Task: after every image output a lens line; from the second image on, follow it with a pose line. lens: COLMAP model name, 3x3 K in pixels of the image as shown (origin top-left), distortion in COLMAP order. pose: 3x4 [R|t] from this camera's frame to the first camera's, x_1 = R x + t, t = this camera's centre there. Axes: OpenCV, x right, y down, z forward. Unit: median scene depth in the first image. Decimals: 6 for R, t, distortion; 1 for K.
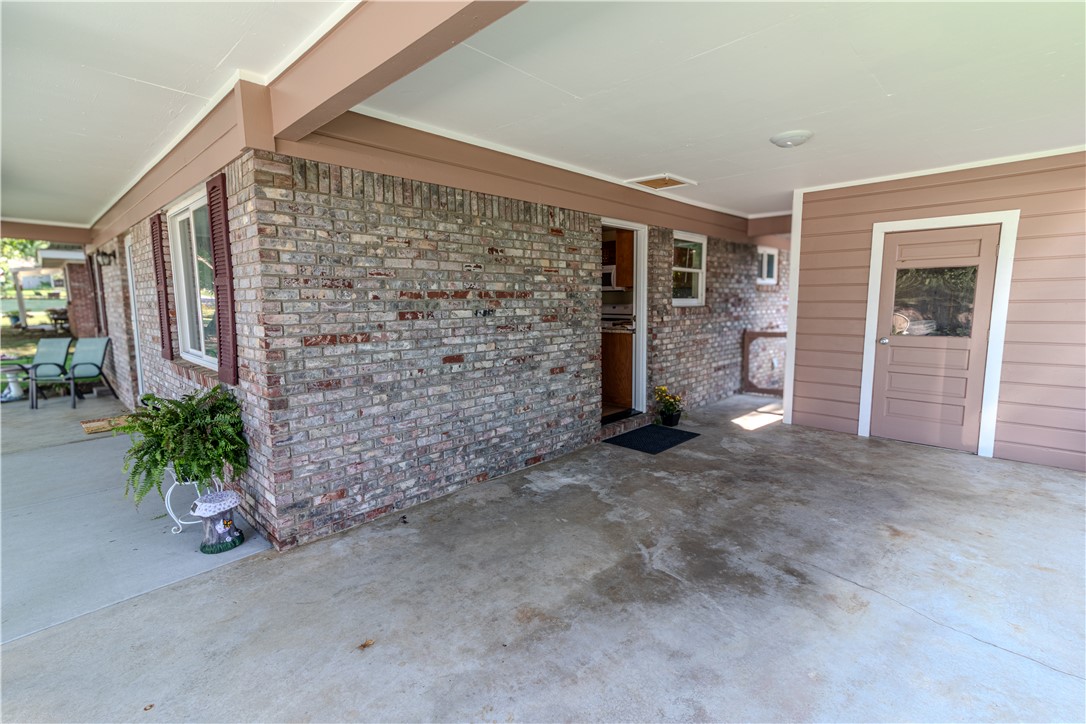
lens RADIAL K [[498.1, 0, 547.3], [0, 498.1, 353.7], [0, 0, 1]] dist [-0.002077, 0.023455]
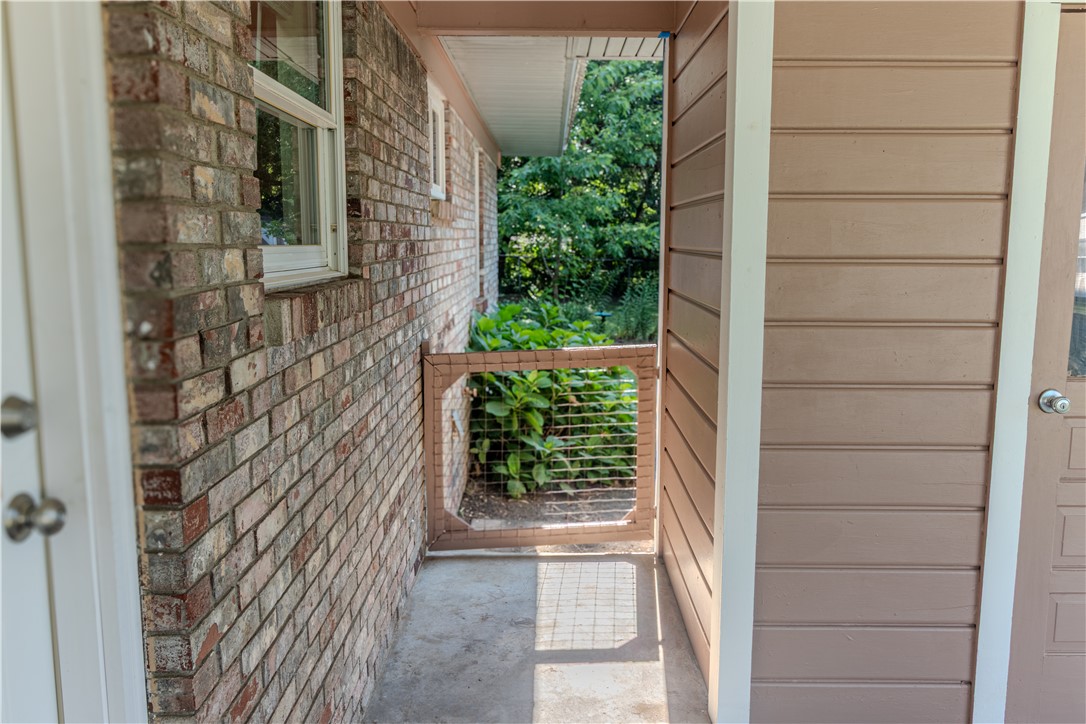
lens RADIAL K [[860.3, 0, 542.5], [0, 860.3, 348.0], [0, 0, 1]] dist [-0.005169, 0.004481]
pose [[0.722442, -0.080869, 0.686686, 0.162084], [0.070112, 0.996586, 0.043603, -0.113271], [-0.687868, 0.016644, 0.725645, 0.992097]]
